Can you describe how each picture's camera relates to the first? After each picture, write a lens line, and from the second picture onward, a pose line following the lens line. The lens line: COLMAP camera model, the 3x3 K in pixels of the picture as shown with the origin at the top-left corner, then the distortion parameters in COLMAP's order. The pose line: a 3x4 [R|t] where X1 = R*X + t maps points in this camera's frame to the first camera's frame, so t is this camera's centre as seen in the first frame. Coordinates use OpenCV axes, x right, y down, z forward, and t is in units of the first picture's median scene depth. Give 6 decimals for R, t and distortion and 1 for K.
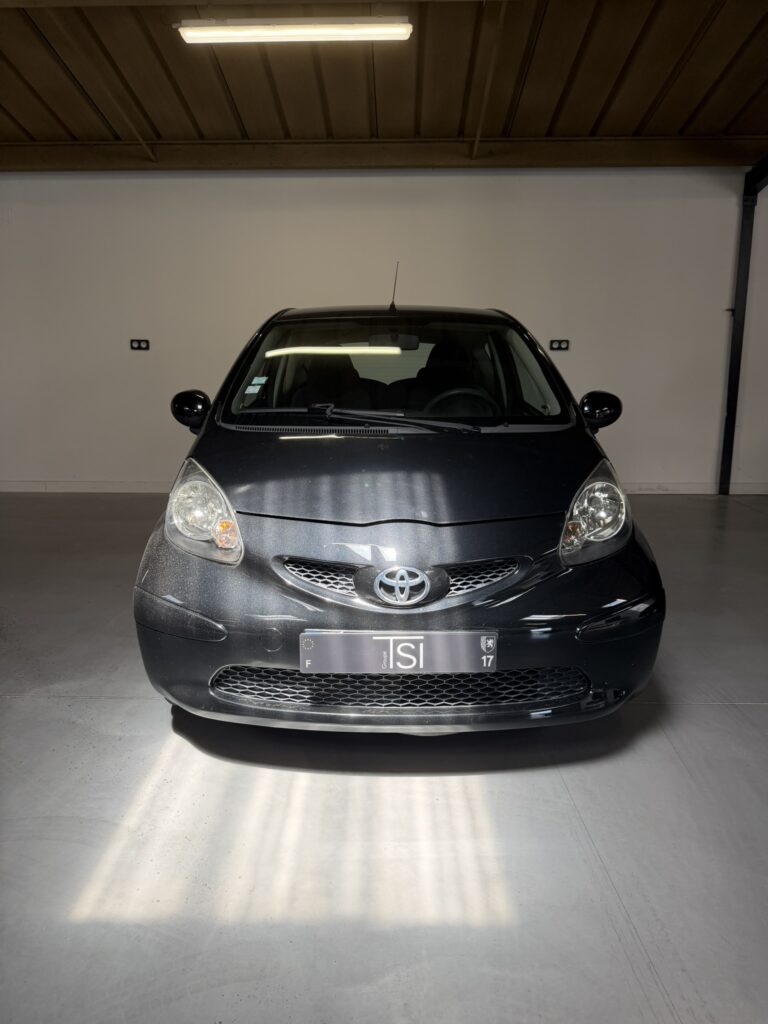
lens RADIAL K [[729.2, 0, 384.0], [0, 729.2, 512.0], [0, 0, 1]] dist [0.008730, -0.035055]
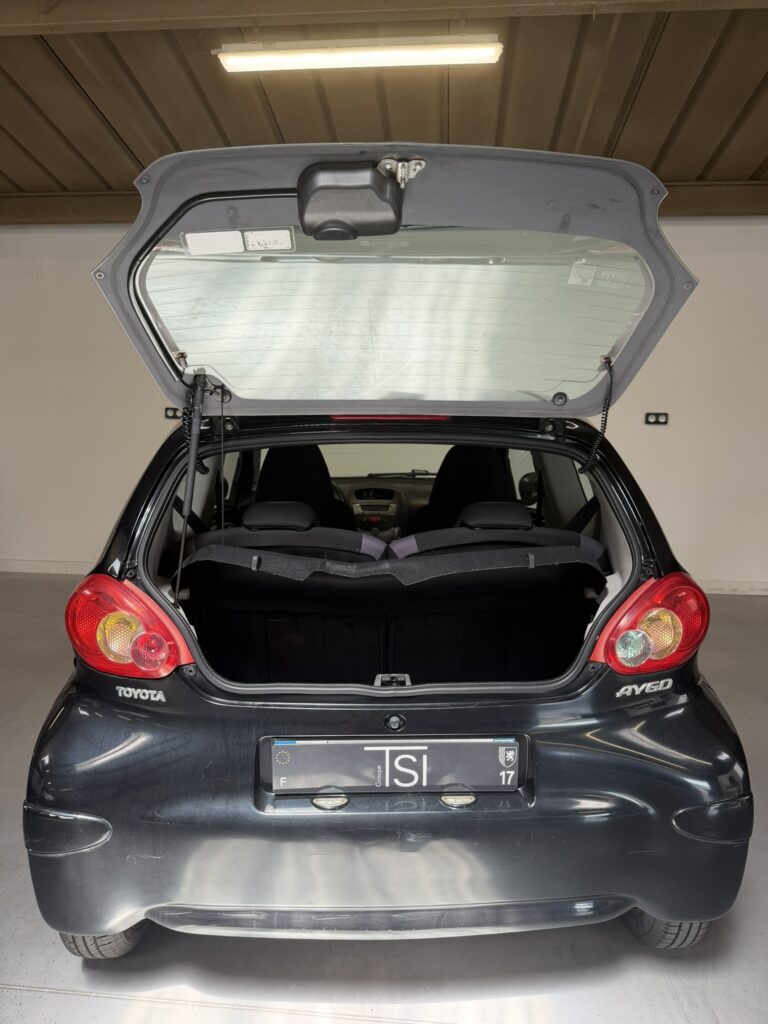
lens RADIAL K [[722.5, 0, 387.7], [0, 722.5, 491.3], [0, 0, 1]] dist [-0.002283, -0.027821]
pose [[0.998019, 0.017789, -0.060338, -0.021332], [-0.023007, 0.995951, -0.086906, -0.070401], [0.058548, 0.088123, 0.994388, 0.167586]]
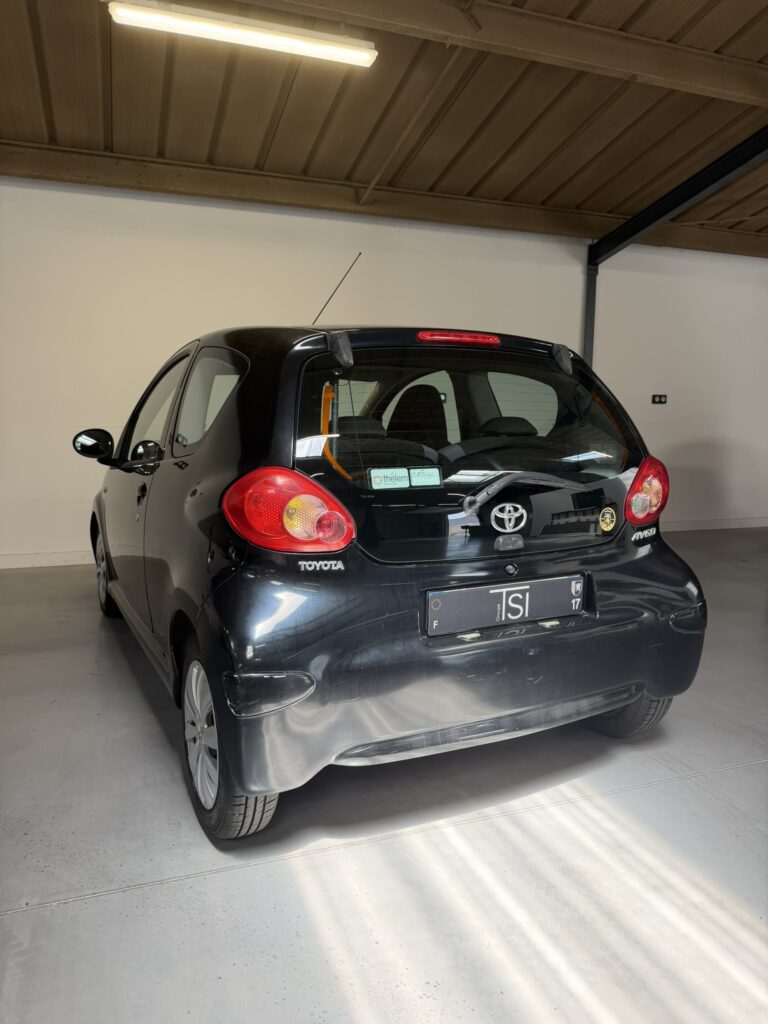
lens RADIAL K [[719.5, 0, 383.1], [0, 719.5, 488.1], [0, 0, 1]] dist [0.020578, -0.033149]
pose [[0.931475, -0.024395, 0.362986, -0.216285], [0.060027, 0.994380, -0.087210, -0.020808], [-0.358818, 0.103023, 0.927704, 0.134544]]
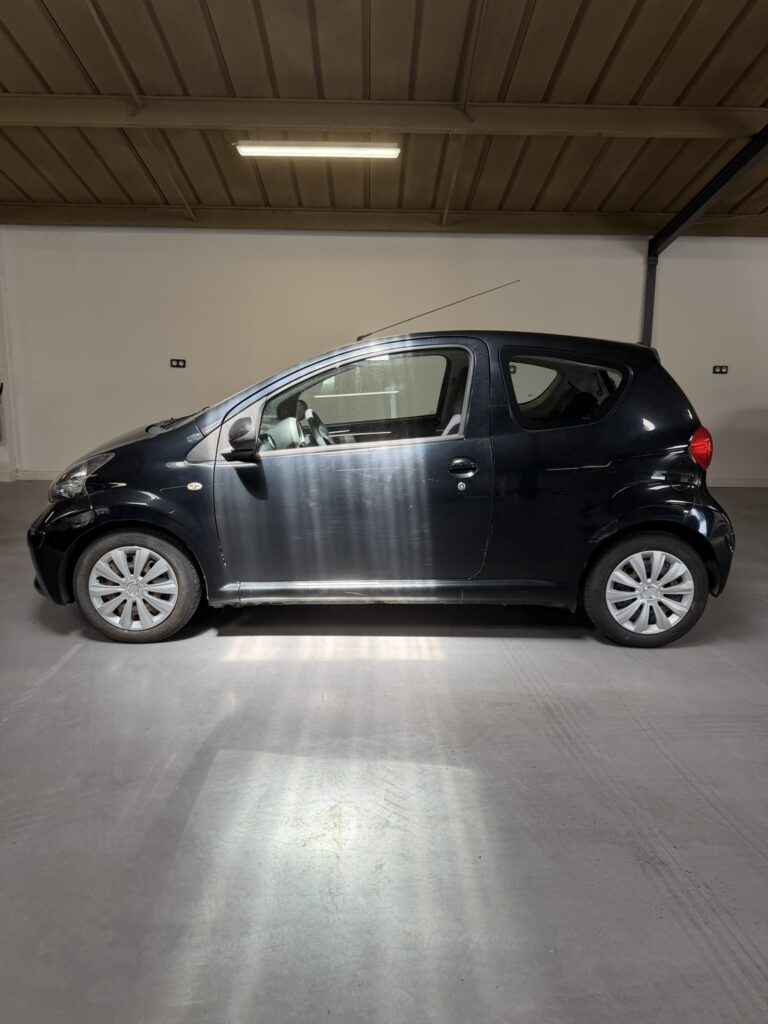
lens RADIAL K [[725.5, 0, 387.4], [0, 725.5, 528.5], [0, 0, 1]] dist [0.007487, -0.000131]
pose [[0.999250, 0.005456, 0.038338, -0.024576], [-0.006028, 0.999872, 0.014817, 0.041512], [-0.038253, -0.015037, 0.999155, -0.320197]]
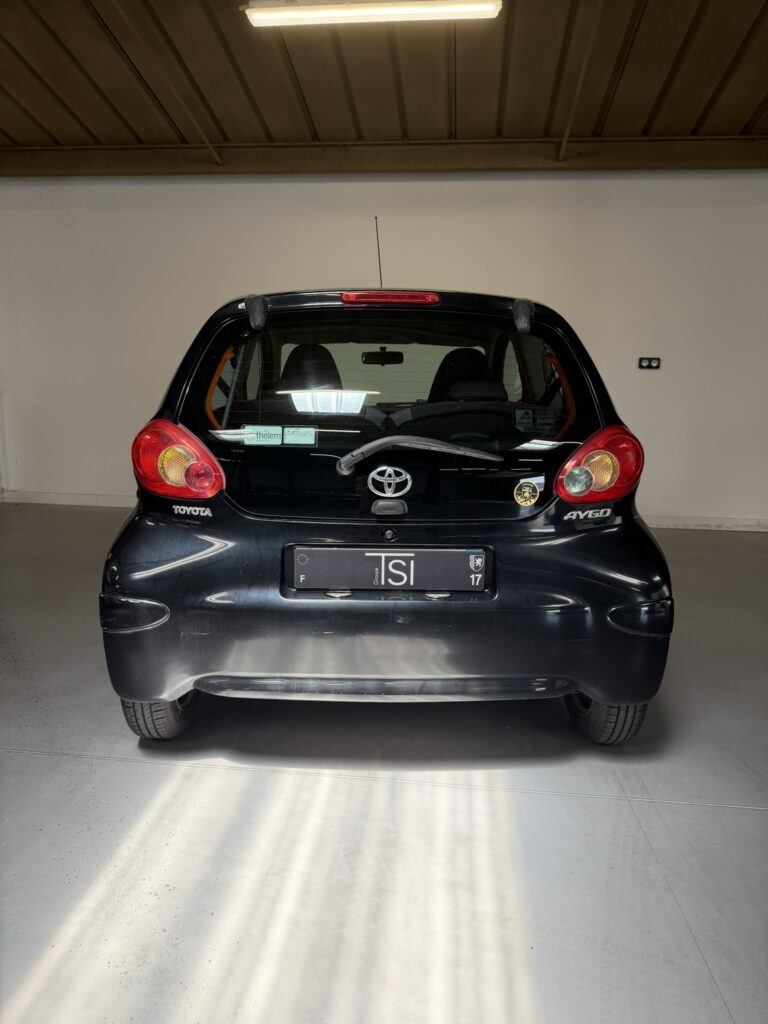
lens RADIAL K [[707.7, 0, 385.6], [0, 707.7, 500.2], [0, 0, 1]] dist [0.109936, -0.192531]
pose [[0.996058, 0.033701, -0.082051, -0.007705], [-0.037280, 0.998402, -0.042476, -0.010176], [0.080488, 0.045368, 0.995723, 0.102613]]
